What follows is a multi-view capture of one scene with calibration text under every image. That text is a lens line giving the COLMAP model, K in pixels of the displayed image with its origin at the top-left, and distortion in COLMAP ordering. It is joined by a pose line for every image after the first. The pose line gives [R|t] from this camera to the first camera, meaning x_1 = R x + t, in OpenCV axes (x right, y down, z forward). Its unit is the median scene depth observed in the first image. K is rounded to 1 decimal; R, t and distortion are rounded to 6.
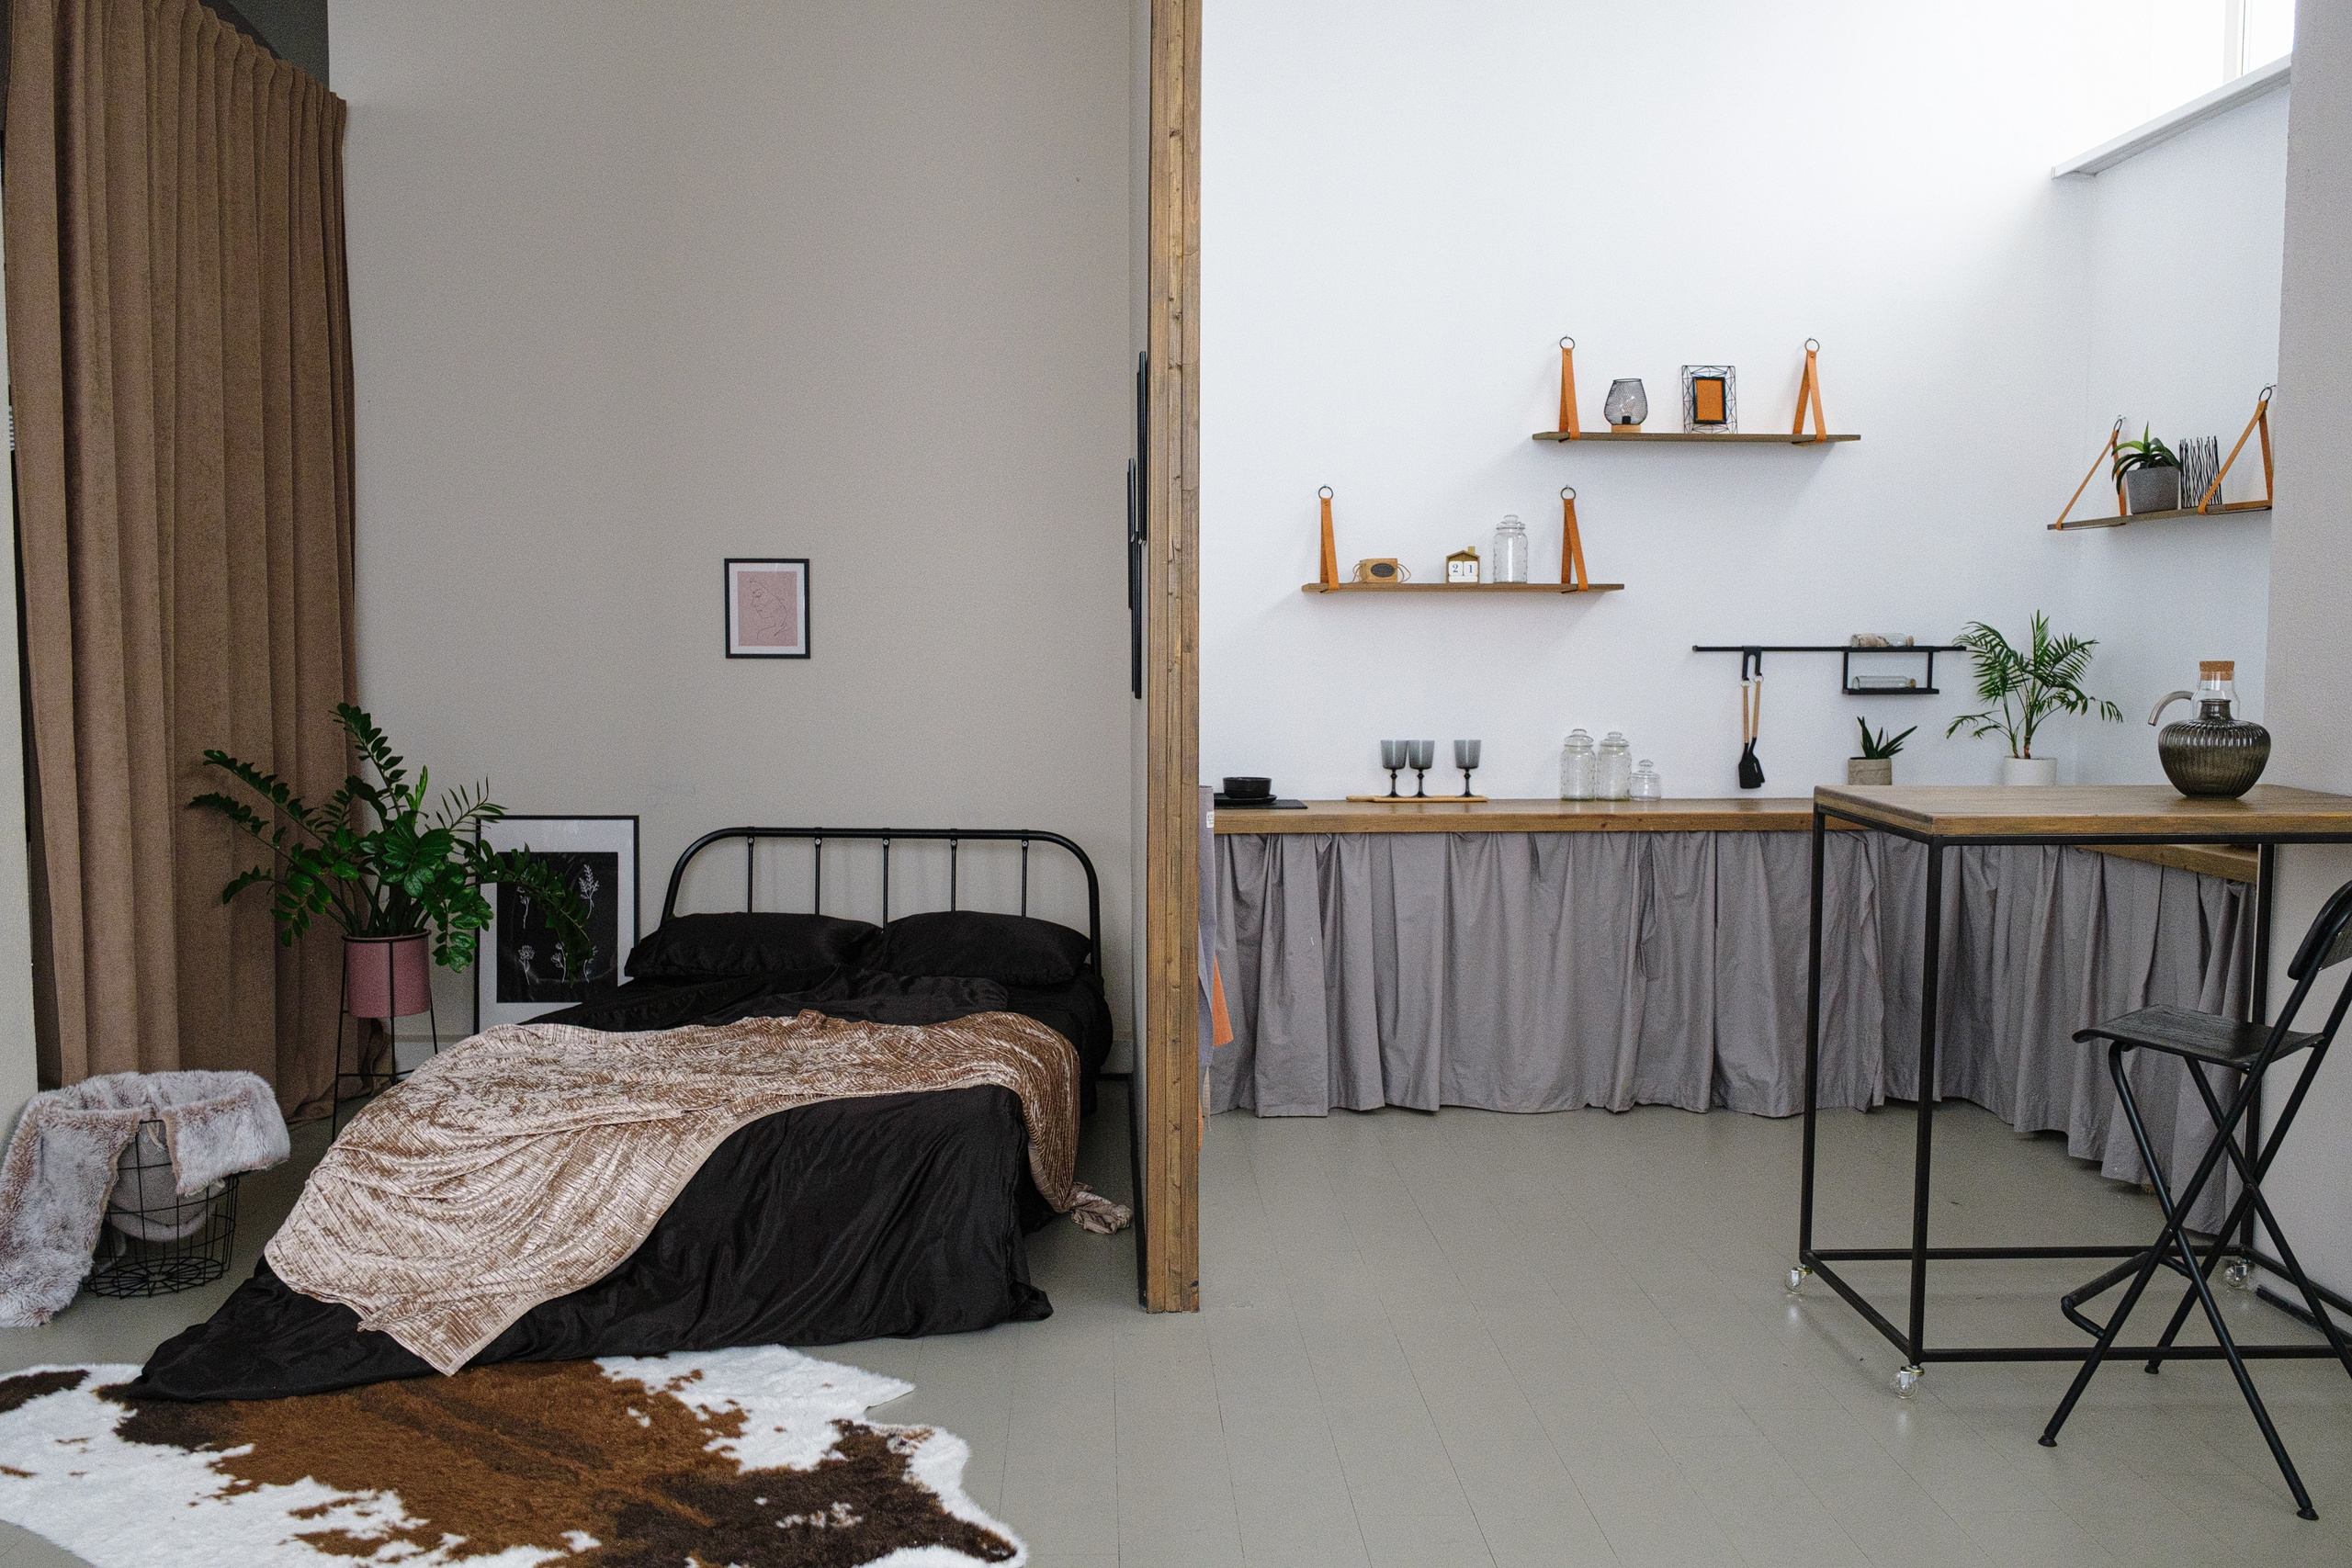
lens RADIAL K [[1956.0, 0, 1143.7], [0, 1956.0, 789.0], [0, 0, 1]] dist [-0.009263, -0.011025]
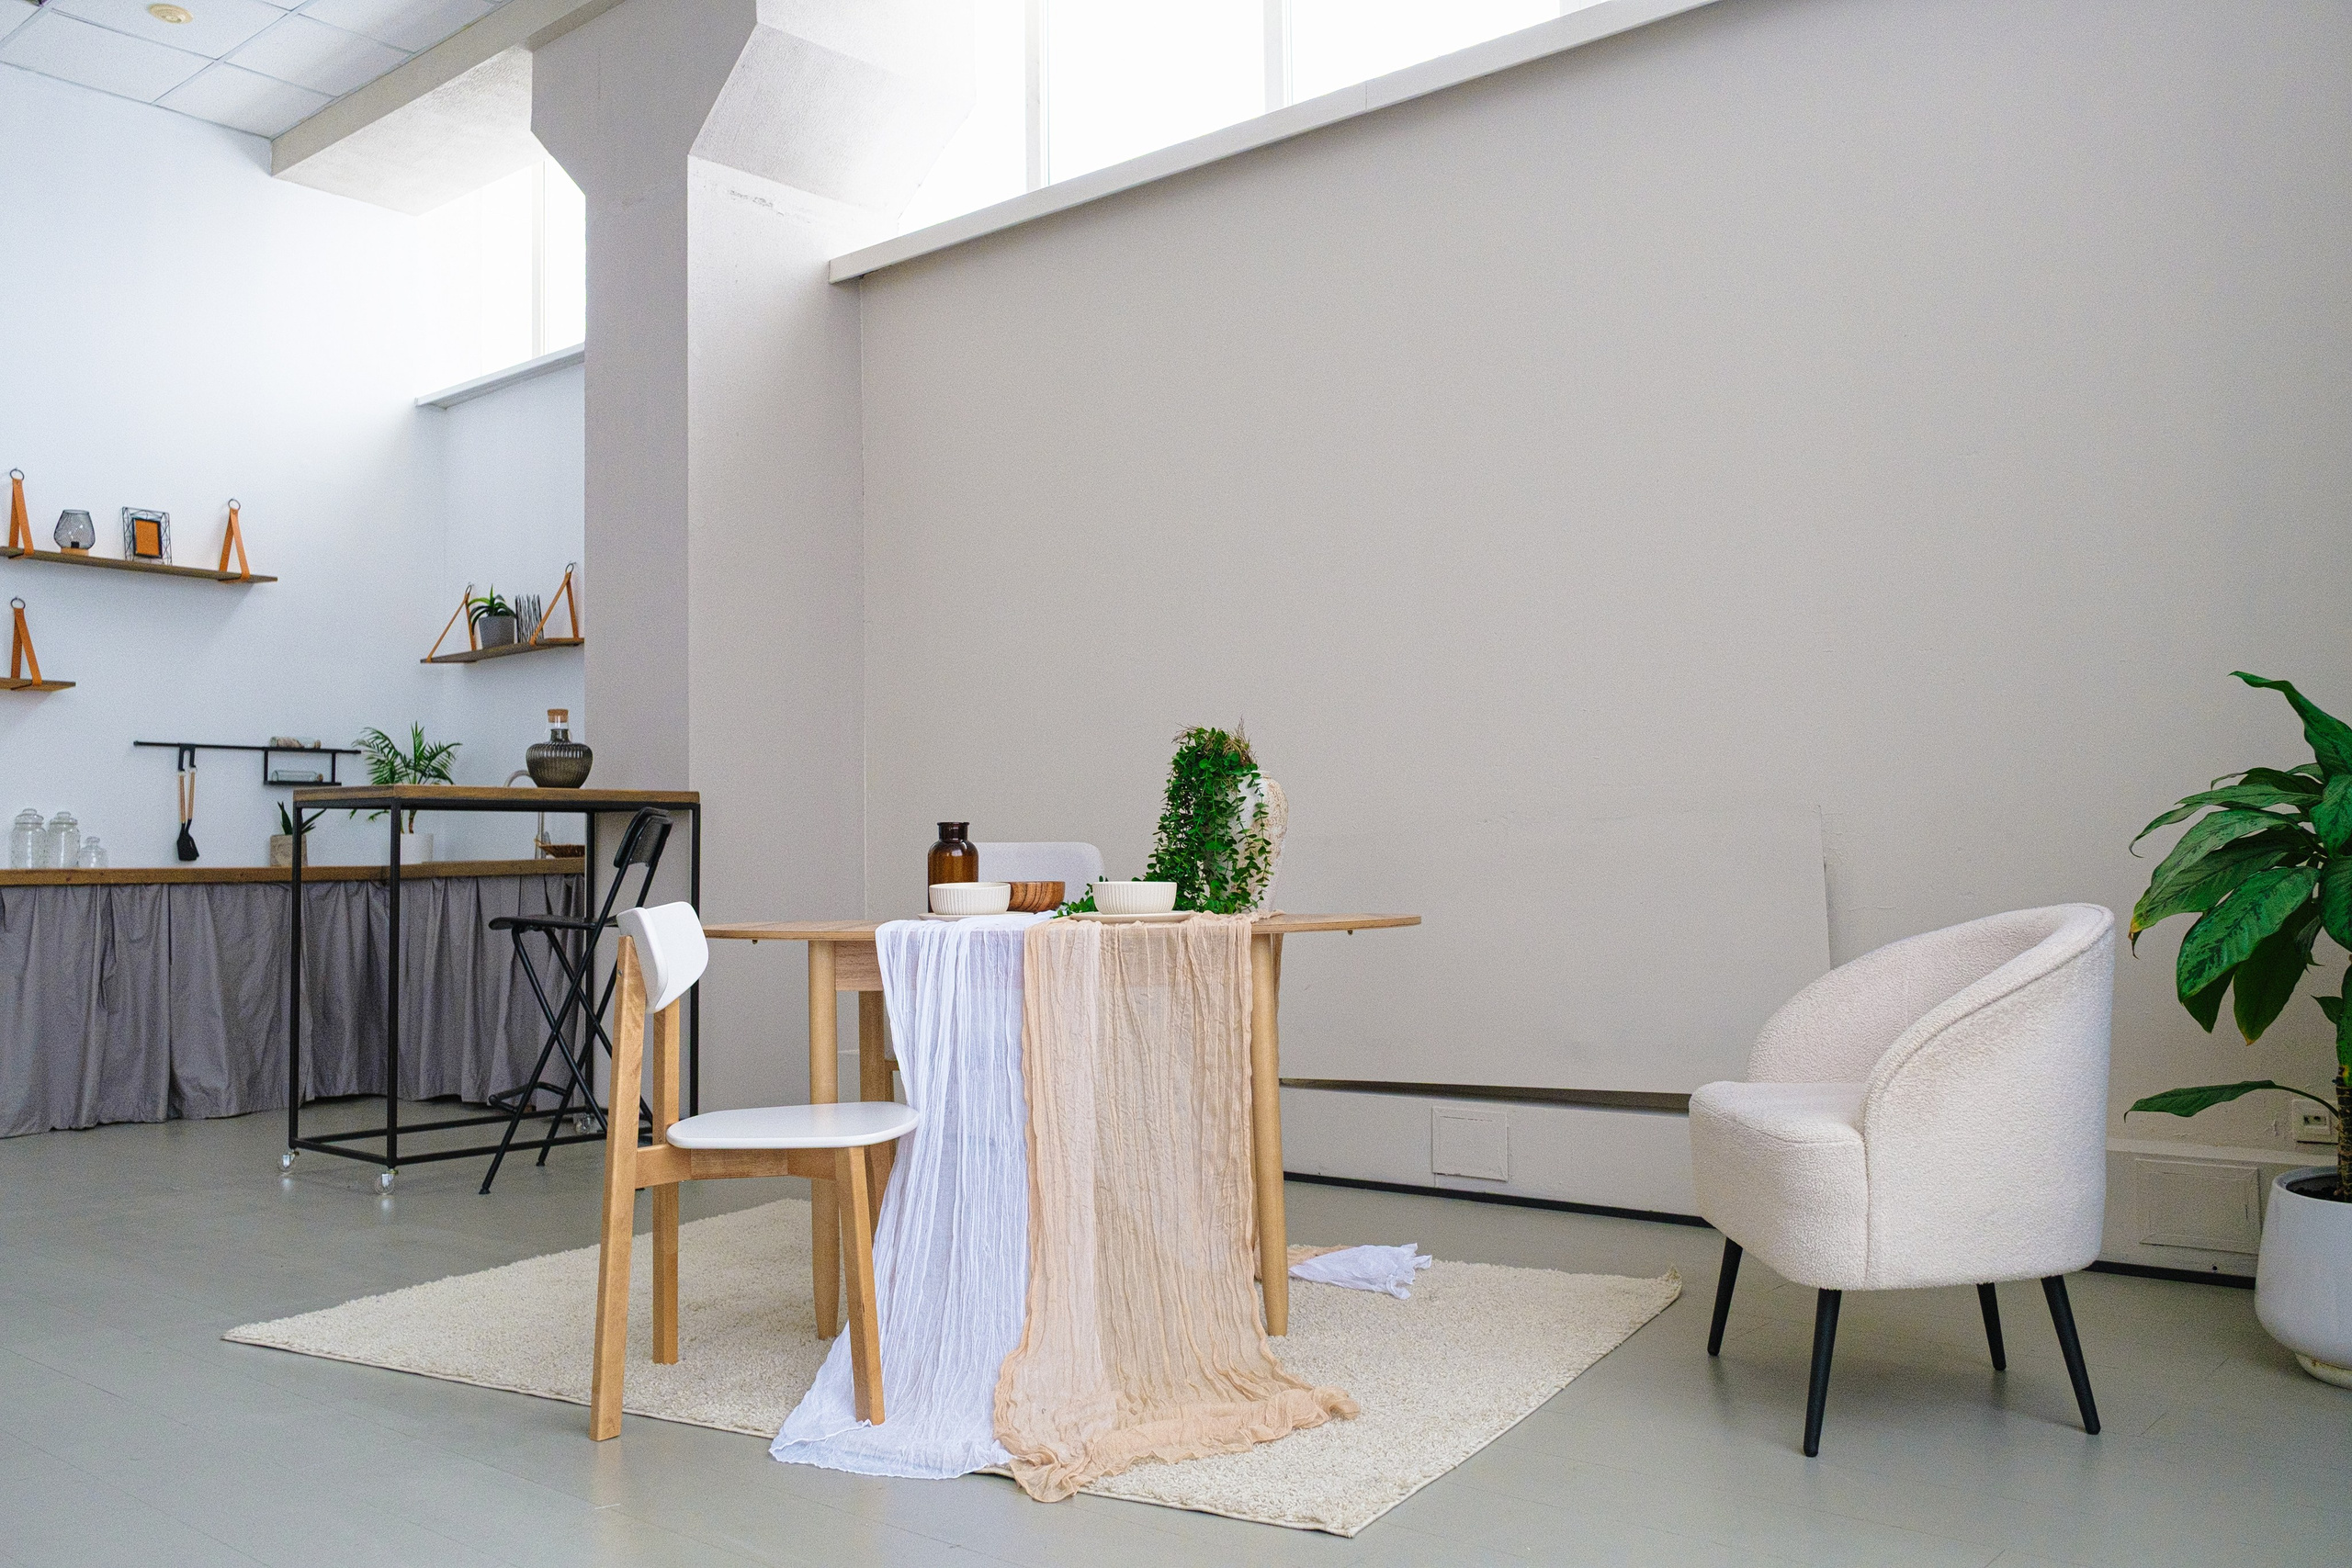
lens RADIAL K [[1930.2, 0, 1176.0], [0, 1930.2, 784.0], [0, 0, 1]] dist [-0.014892, -0.005173]
pose [[0.667424, 0.026302, 0.744213, -0.182174], [0.072087, 0.992401, -0.099722, 0.127908], [-0.741180, 0.120205, 0.660456, -0.258223]]
